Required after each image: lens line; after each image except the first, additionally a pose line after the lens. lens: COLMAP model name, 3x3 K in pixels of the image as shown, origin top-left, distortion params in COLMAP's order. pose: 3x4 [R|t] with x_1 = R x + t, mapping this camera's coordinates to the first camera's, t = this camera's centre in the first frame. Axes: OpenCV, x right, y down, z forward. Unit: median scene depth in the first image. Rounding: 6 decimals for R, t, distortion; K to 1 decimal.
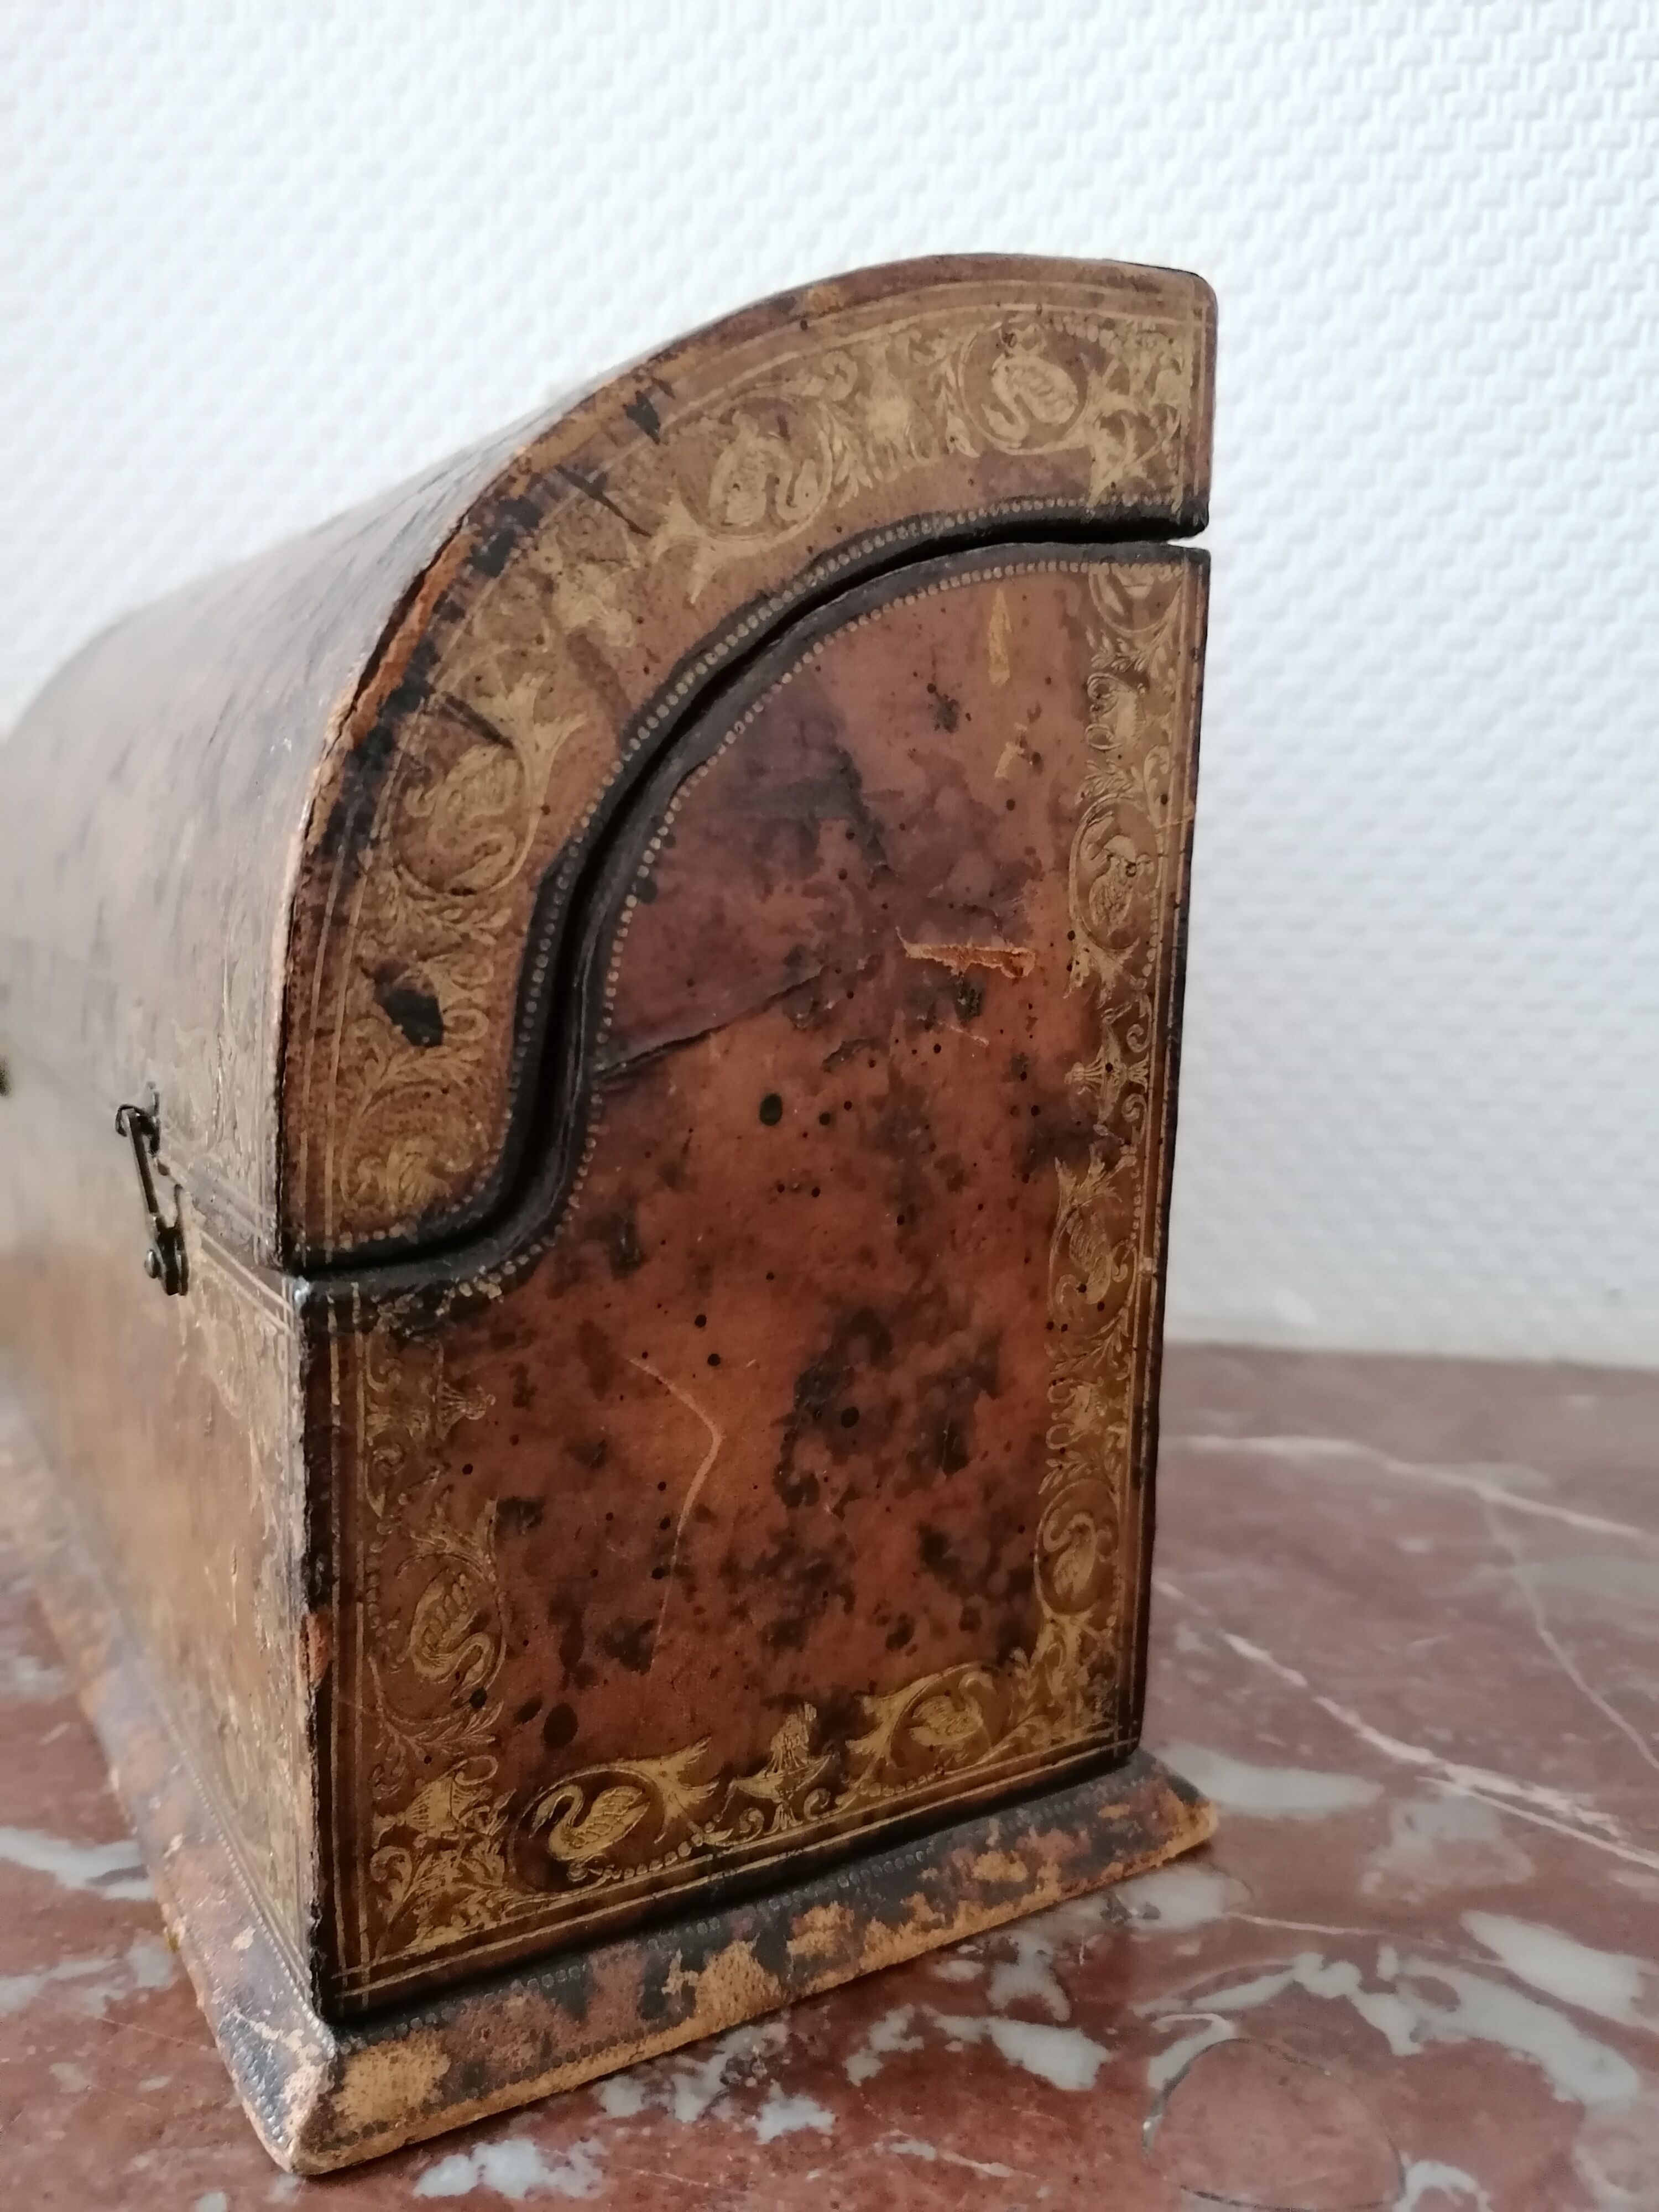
lens RADIAL K [[1722.3, 0, 829.5], [0, 1722.3, 1106.0], [0, 0, 1]] dist [0.009490, -0.052860]
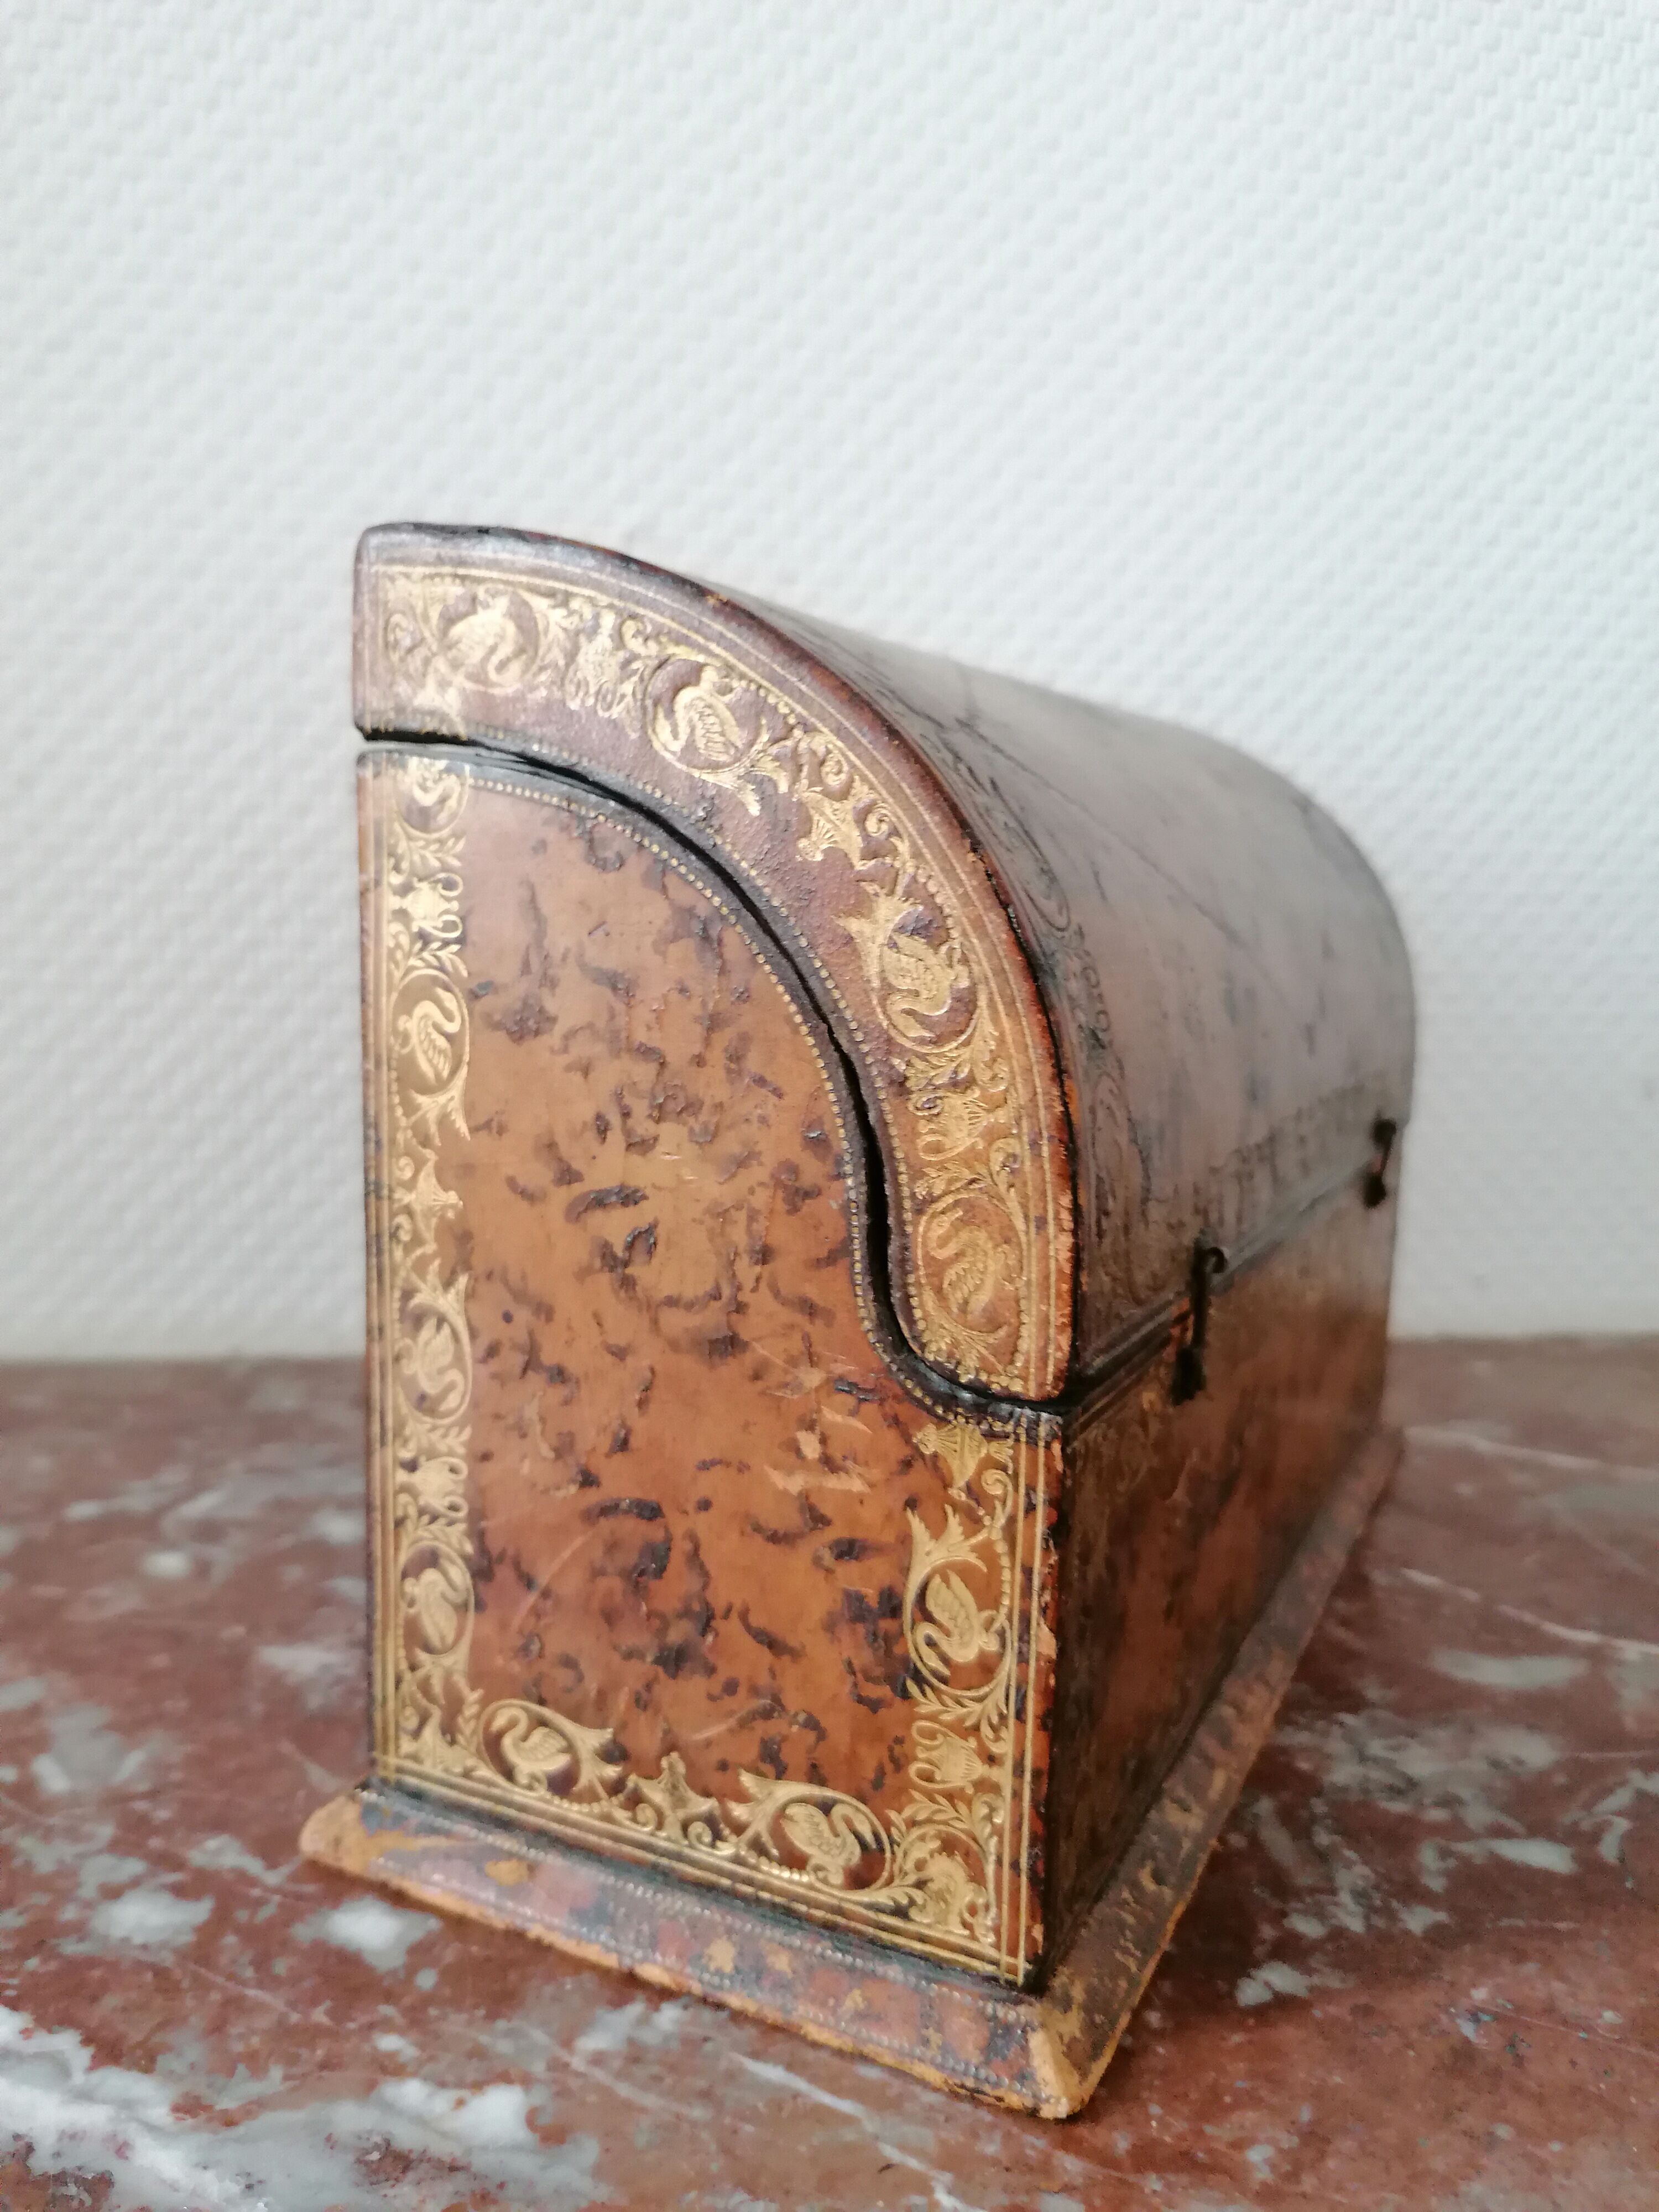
lens RADIAL K [[1694.5, 0, 829.5], [0, 1694.5, 1106.0], [0, 0, 1]] dist [0.083222, -0.166785]
pose [[0.965808, -0.039452, 0.256239, -0.339715], [0.034444, 0.999118, 0.024003, -0.065837], [-0.256960, -0.014357, 0.966315, -0.113852]]
